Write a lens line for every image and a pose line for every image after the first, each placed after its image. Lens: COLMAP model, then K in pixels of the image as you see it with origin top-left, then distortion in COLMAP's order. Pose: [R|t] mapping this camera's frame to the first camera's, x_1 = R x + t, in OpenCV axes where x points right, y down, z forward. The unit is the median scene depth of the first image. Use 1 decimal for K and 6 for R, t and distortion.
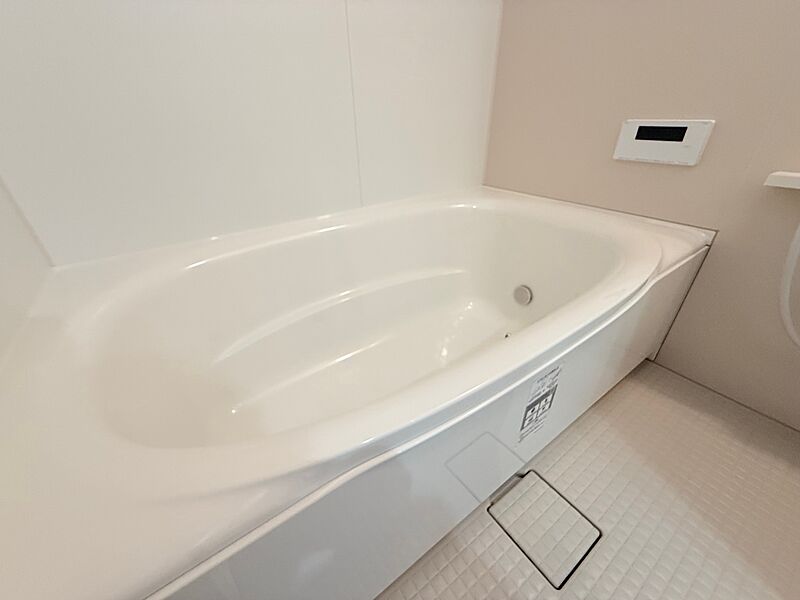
lens RADIAL K [[318.1, 0, 399.5], [0, 318.1, 302.1], [0, 0, 1]] dist [0.000959, -0.000118]
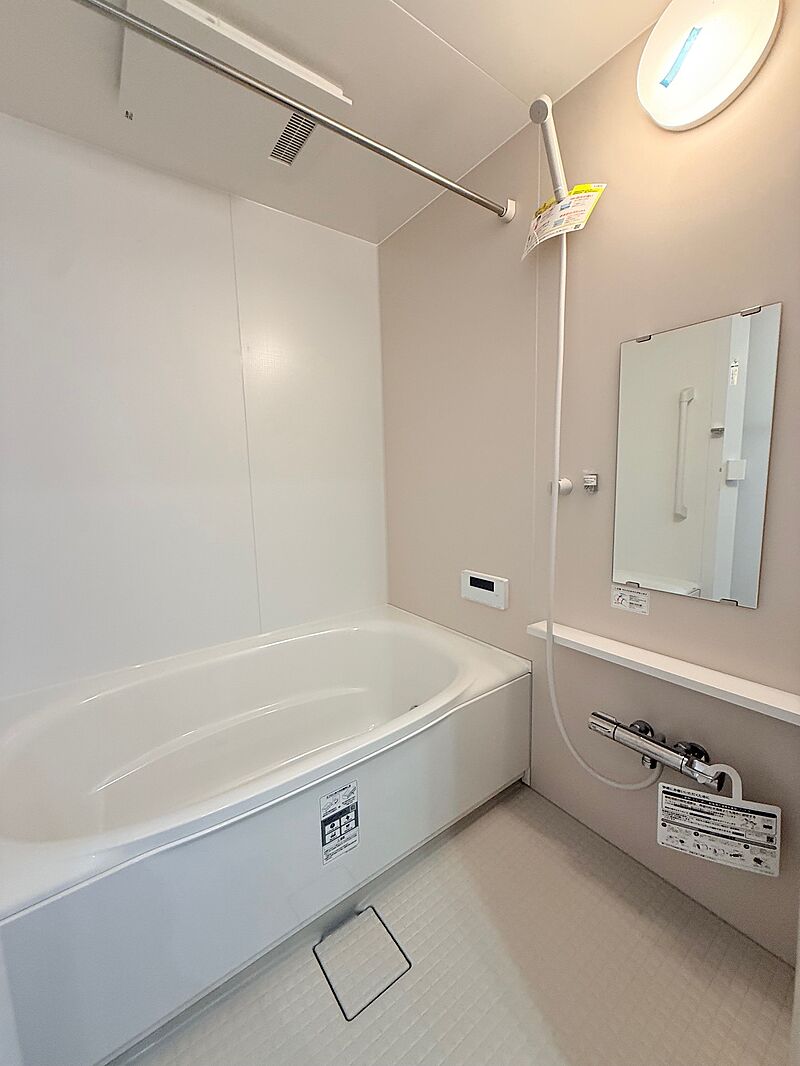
lens RADIAL K [[423.9, 0, 402.4], [0, 423.9, 530.7], [0, 0, 1]] dist [0.000959, -0.000118]
pose [[0.999631, -0.002464, 0.027034, 0.471079], [0.012769, 0.921486, -0.388201, -0.059769], [-0.023955, 0.388403, 0.921178, -0.731157]]
